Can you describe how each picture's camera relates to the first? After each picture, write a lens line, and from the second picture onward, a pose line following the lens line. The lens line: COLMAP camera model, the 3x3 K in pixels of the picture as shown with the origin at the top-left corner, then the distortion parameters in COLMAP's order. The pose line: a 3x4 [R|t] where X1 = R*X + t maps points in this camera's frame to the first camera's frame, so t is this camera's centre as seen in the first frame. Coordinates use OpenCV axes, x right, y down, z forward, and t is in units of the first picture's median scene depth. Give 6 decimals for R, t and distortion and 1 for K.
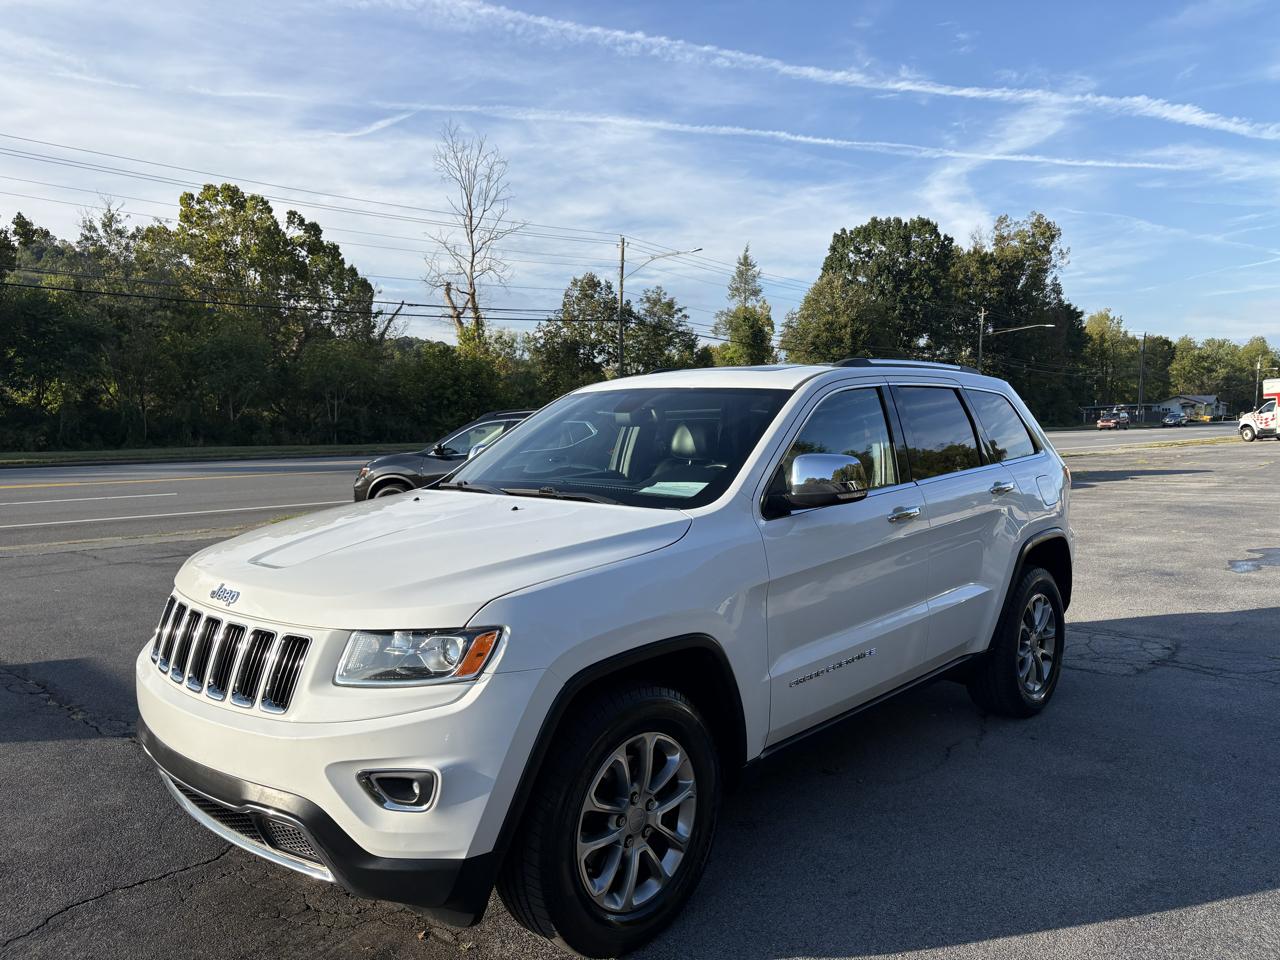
lens RADIAL K [[952.2, 0, 632.4], [0, 952.2, 487.0], [0, 0, 1]] dist [0.034836, -0.026354]
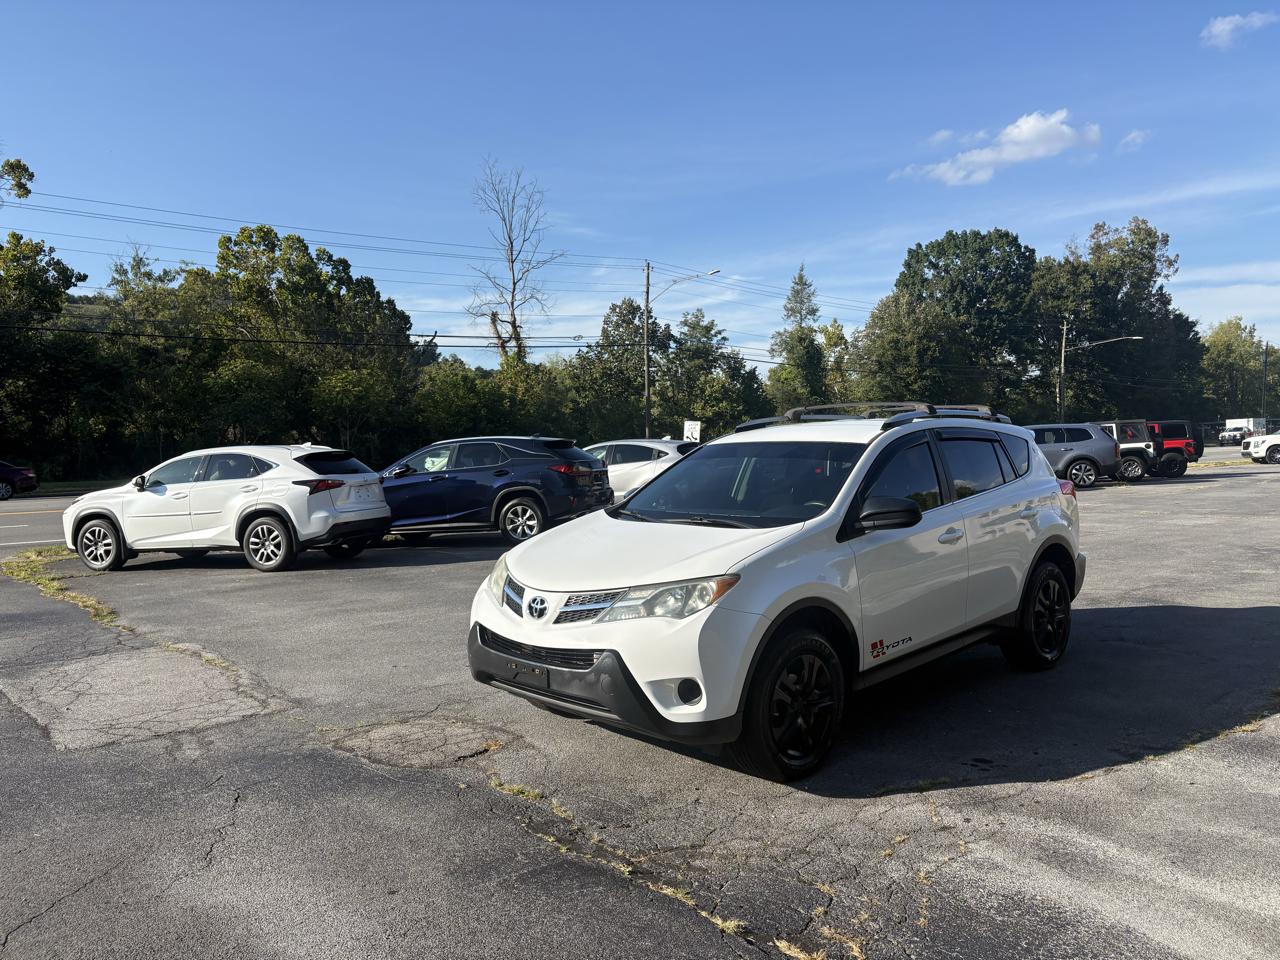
lens RADIAL K [[952.2, 0, 639.9], [0, 952.2, 488.1], [0, 0, 1]] dist [0.034836, -0.026354]
pose [[0.992079, -0.007284, -0.125404, 0.071477], [0.004313, 0.999704, -0.023949, -0.000811], [0.125542, 0.023219, 0.991817, 0.010555]]
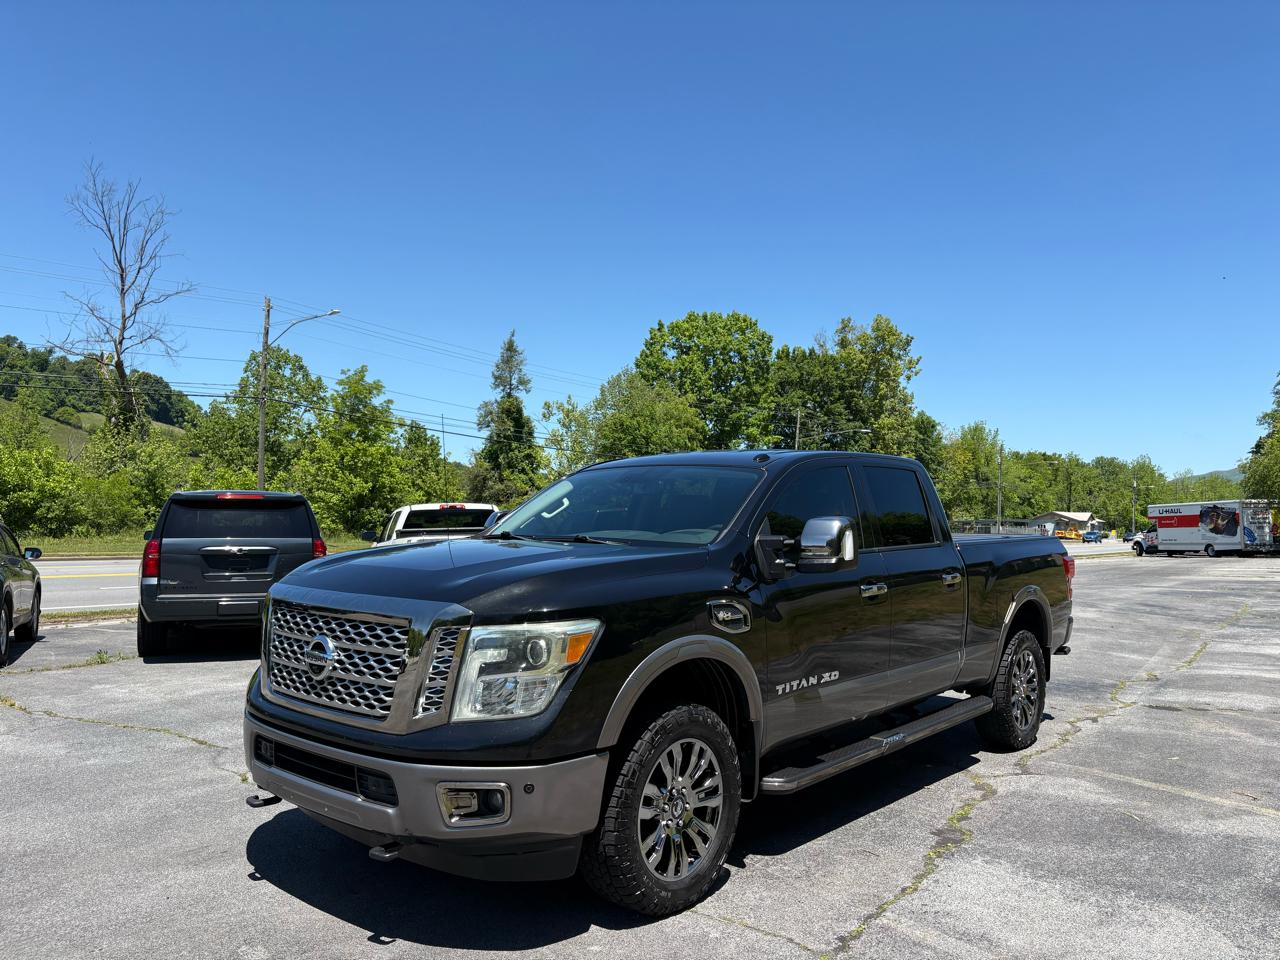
lens RADIAL K [[952.2, 0, 645.4], [0, 952.2, 479.7], [0, 0, 1]] dist [0.034836, -0.026354]
pose [[0.997424, 0.022294, 0.068181, 0.173779], [-0.013916, 0.992559, -0.120971, -0.010679], [-0.070371, 0.119710, 0.990312, 0.132177]]
